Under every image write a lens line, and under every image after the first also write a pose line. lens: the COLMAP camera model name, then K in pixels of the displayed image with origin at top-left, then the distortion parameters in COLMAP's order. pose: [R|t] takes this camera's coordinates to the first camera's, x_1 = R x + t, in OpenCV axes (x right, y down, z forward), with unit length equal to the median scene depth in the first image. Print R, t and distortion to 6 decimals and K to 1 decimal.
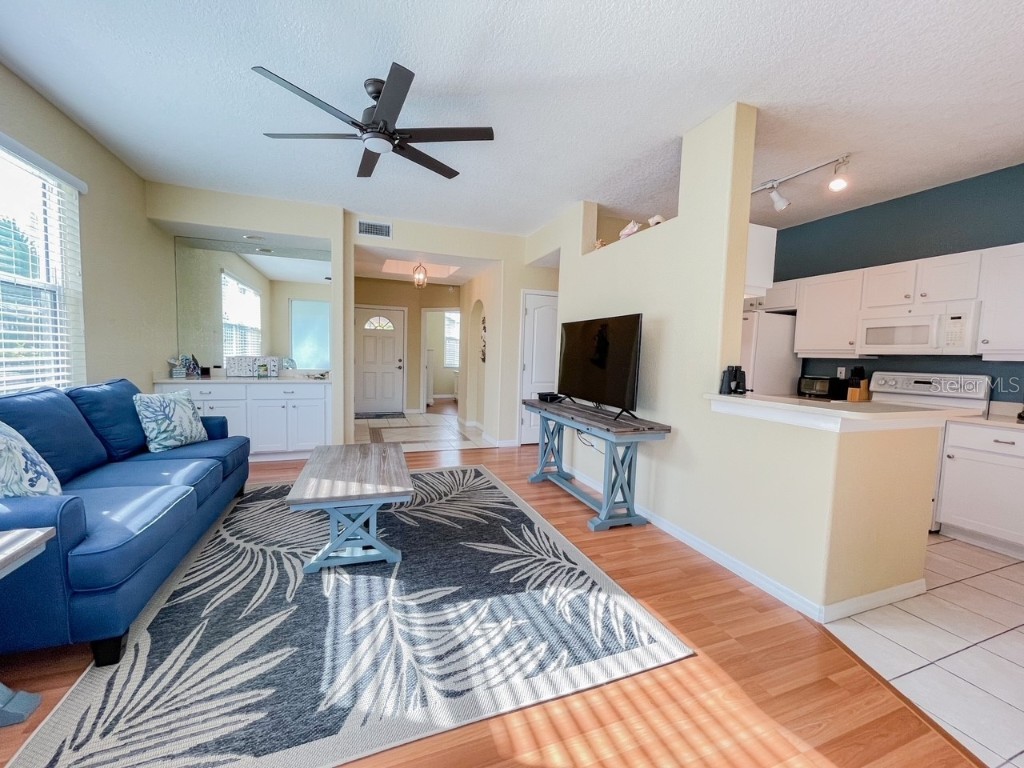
lens RADIAL K [[417.0, 0, 510.1], [0, 417.0, 385.2], [0, 0, 1]] dist [-0.002214, -0.000586]
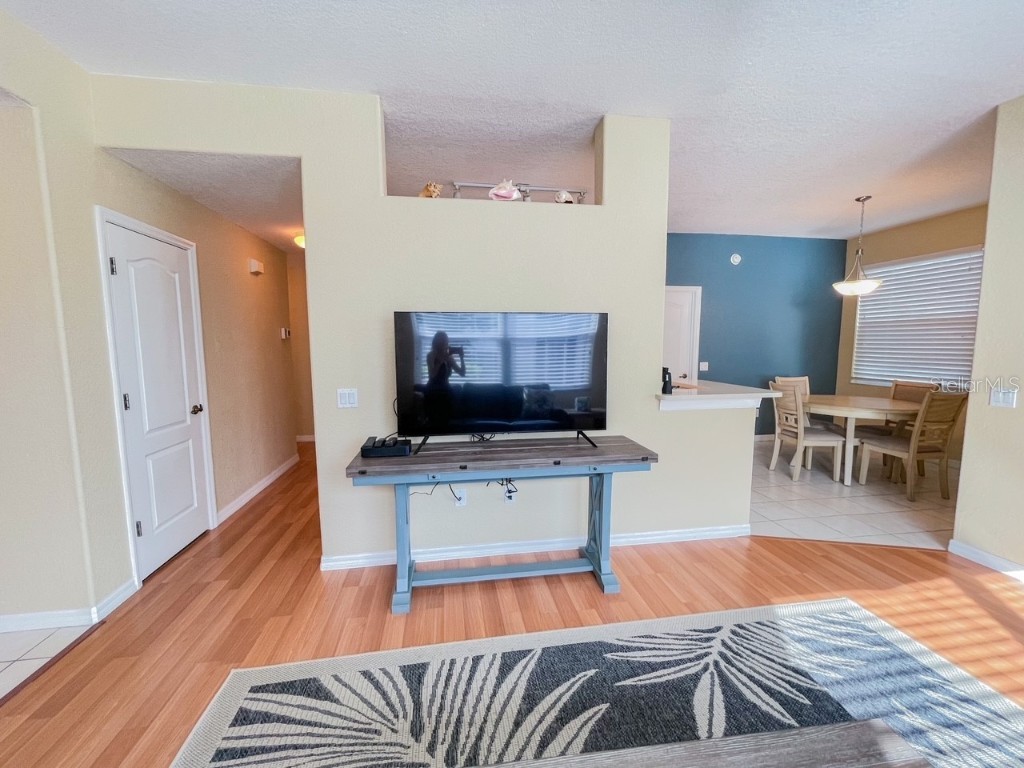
lens RADIAL K [[417.0, 0, 508.3], [0, 417.0, 386.8], [0, 0, 1]] dist [-0.002214, -0.000586]
pose [[0.196902, -0.128828, 0.971922, -0.633706], [0.088227, 0.989636, 0.113302, -0.156896], [-0.976445, 0.063441, 0.206227, 1.174827]]
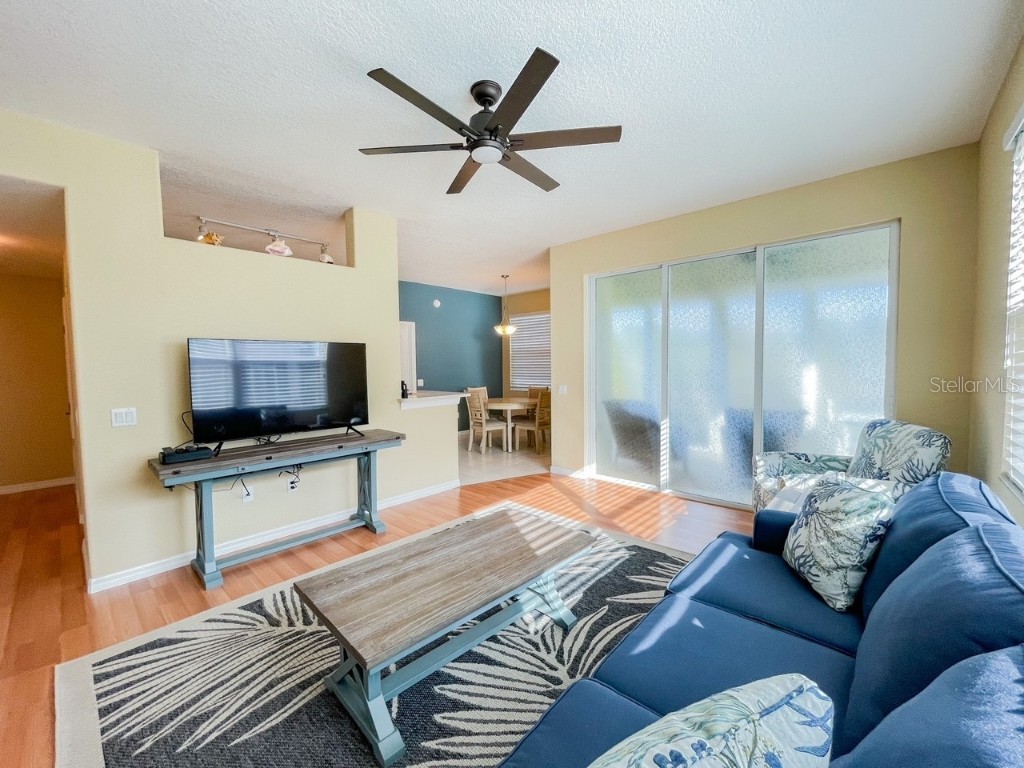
lens RADIAL K [[417.0, 0, 512.0], [0, 417.0, 384.4], [0, 0, 1]] dist [-0.002214, -0.000586]
pose [[-0.457745, -0.063321, 0.886826, -1.110058], [0.070829, 0.991693, 0.107368, -0.175928], [-0.886258, 0.111960, -0.449458, 1.346189]]
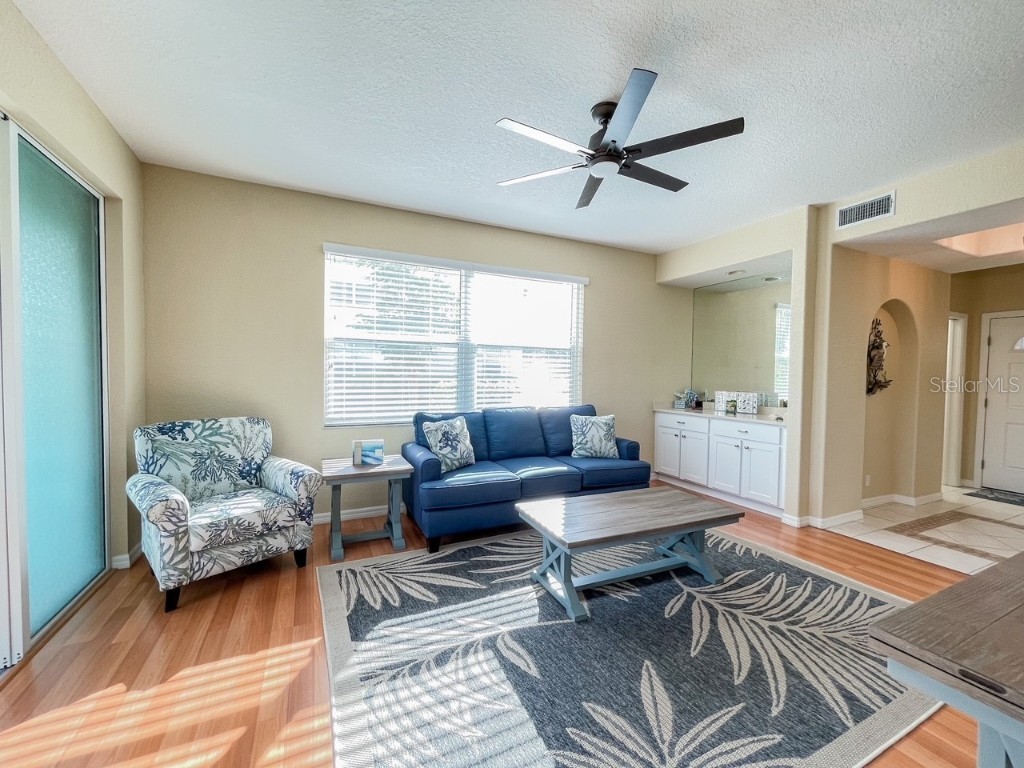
lens RADIAL K [[417.0, 0, 506.1], [0, 417.0, 385.0], [0, 0, 1]] dist [-0.002214, -0.000586]
pose [[0.082947, 0.000765, -0.996554, 0.584871], [-0.088998, 0.996010, -0.006643, -0.056386], [0.992572, 0.089242, 0.082684, 0.713177]]
